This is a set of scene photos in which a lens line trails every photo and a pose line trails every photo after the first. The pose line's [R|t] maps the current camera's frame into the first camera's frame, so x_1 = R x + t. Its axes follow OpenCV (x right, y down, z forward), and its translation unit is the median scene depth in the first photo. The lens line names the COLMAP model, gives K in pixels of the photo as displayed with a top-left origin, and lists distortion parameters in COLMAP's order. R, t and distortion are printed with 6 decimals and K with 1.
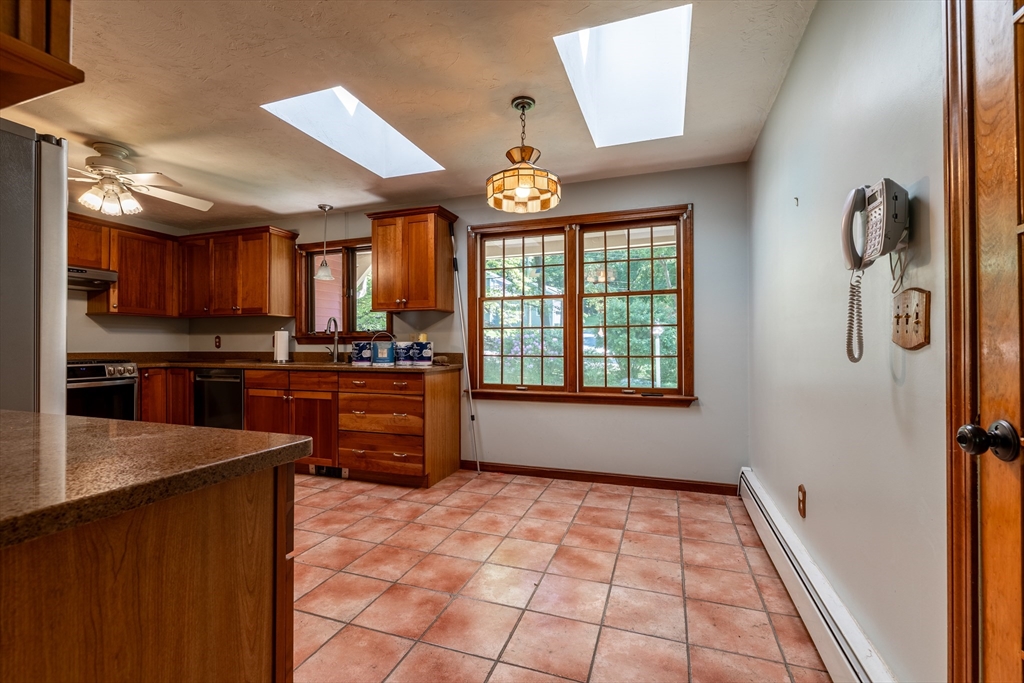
lens RADIAL K [[441.2, 0, 511.2], [0, 441.2, 341.7], [0, 0, 1]] dist [0.001685, -0.000642]
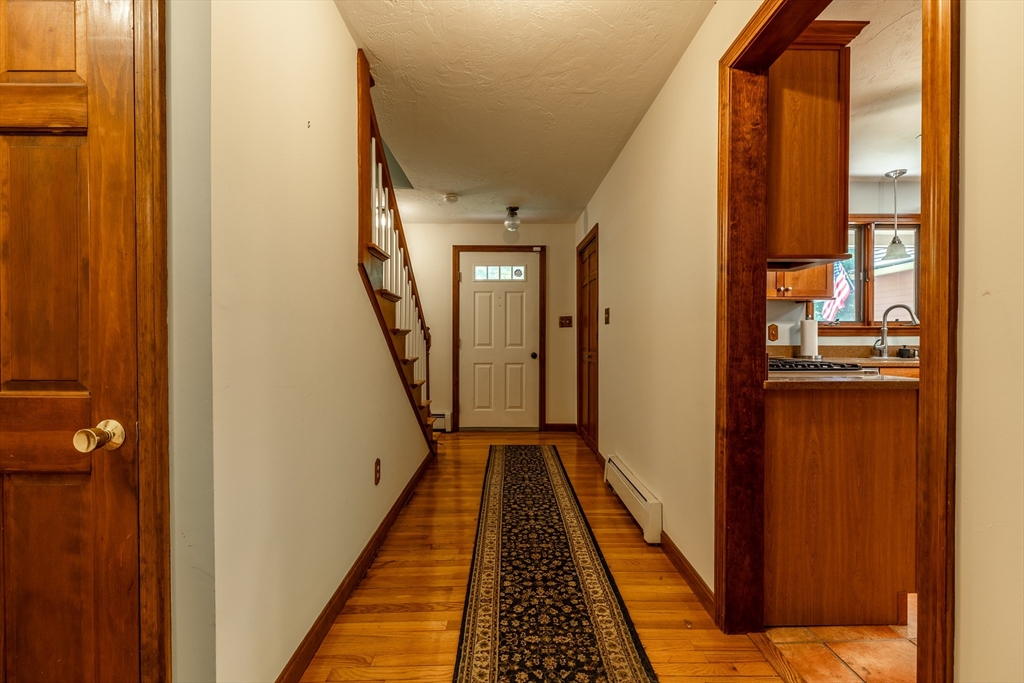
lens RADIAL K [[441.2, 0, 513.4], [0, 441.2, 345.2], [0, 0, 1]] dist [0.001685, -0.000642]
pose [[0.936685, -0.002554, 0.350164, -1.770858], [-0.004022, 0.999829, 0.018052, 0.014682], [-0.350150, -0.018317, 0.936515, 0.590913]]
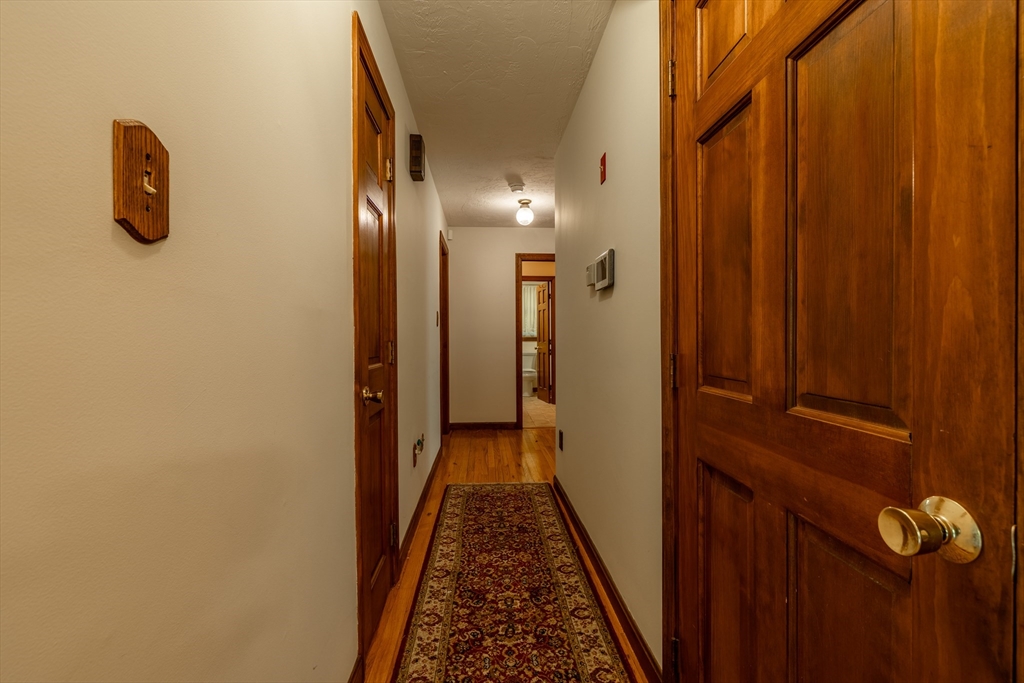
lens RADIAL K [[441.2, 0, 516.1], [0, 441.2, 341.9], [0, 0, 1]] dist [0.001685, -0.000642]
pose [[0.405961, 0.005793, -0.913872, -2.568595], [0.009114, 0.999905, 0.010387, 0.034657], [0.913845, -0.012545, 0.405870, 2.533177]]
